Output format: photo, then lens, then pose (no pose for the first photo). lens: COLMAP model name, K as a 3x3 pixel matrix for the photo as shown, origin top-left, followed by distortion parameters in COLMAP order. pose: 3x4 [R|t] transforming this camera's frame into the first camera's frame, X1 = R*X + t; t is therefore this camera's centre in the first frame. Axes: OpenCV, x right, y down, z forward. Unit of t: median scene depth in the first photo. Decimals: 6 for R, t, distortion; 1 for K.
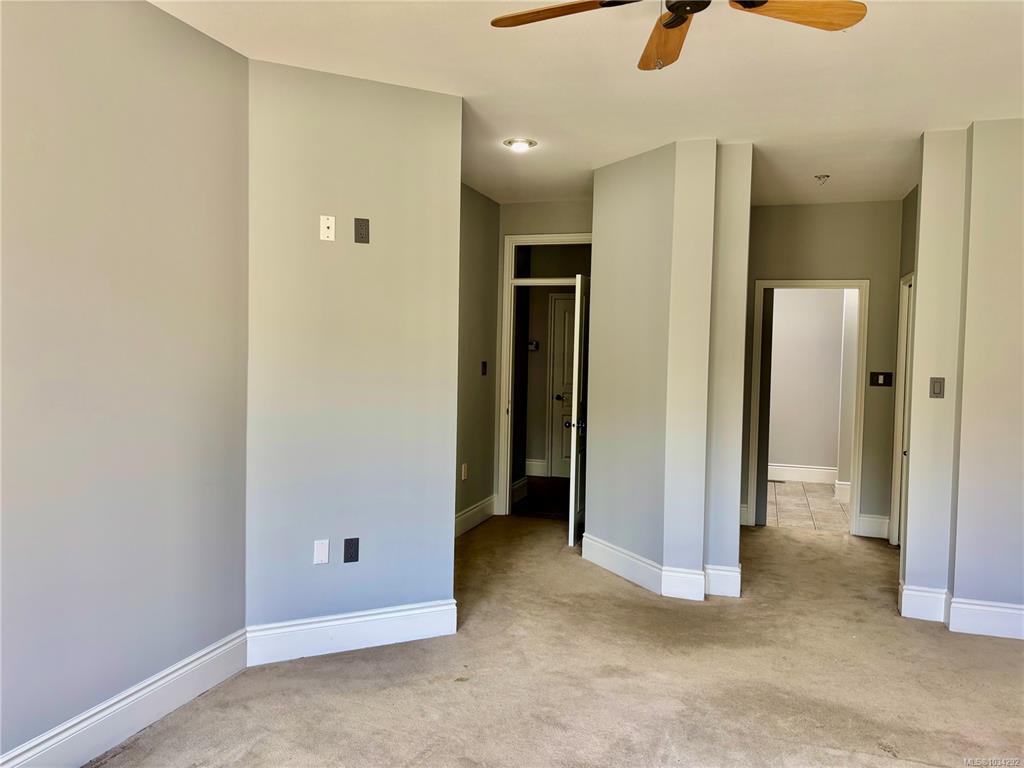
lens RADIAL K [[779.3, 0, 510.5], [0, 779.3, 381.1], [0, 0, 1]] dist [0.055472, -0.068302]
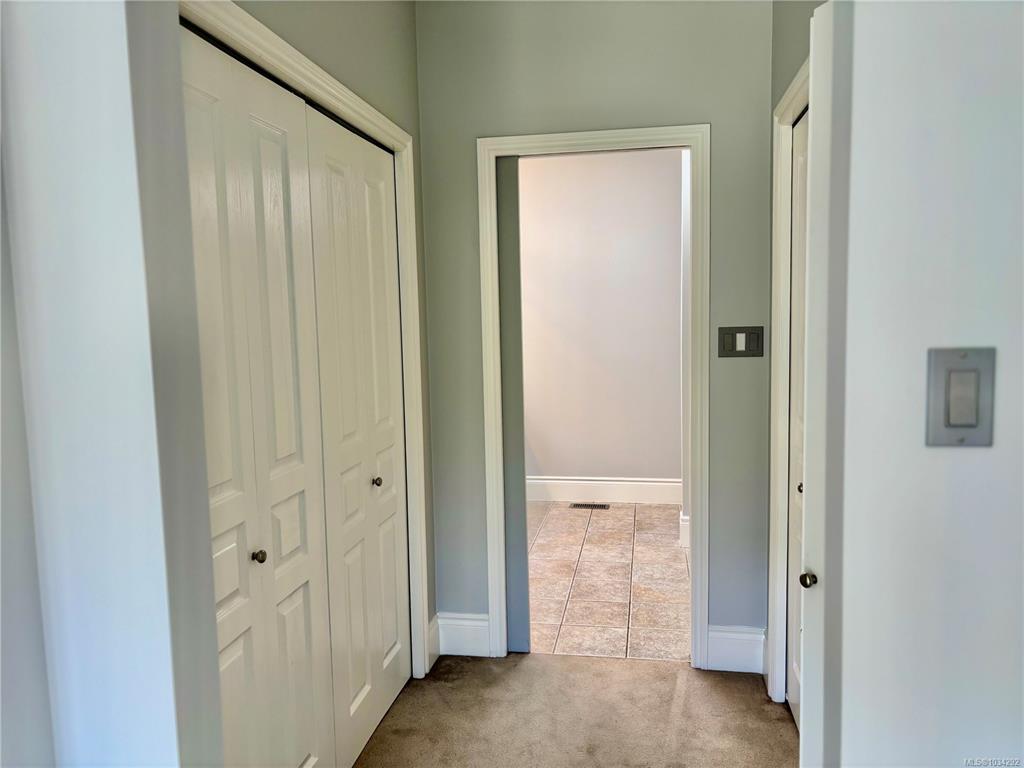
lens RADIAL K [[779.3, 0, 512.0], [0, 779.3, 385.2], [0, 0, 1]] dist [0.055472, -0.068302]
pose [[0.989515, -0.052888, 0.134397, 0.268267], [0.046270, 0.997580, 0.051900, -0.007292], [-0.136816, -0.045137, 0.989568, 0.546745]]
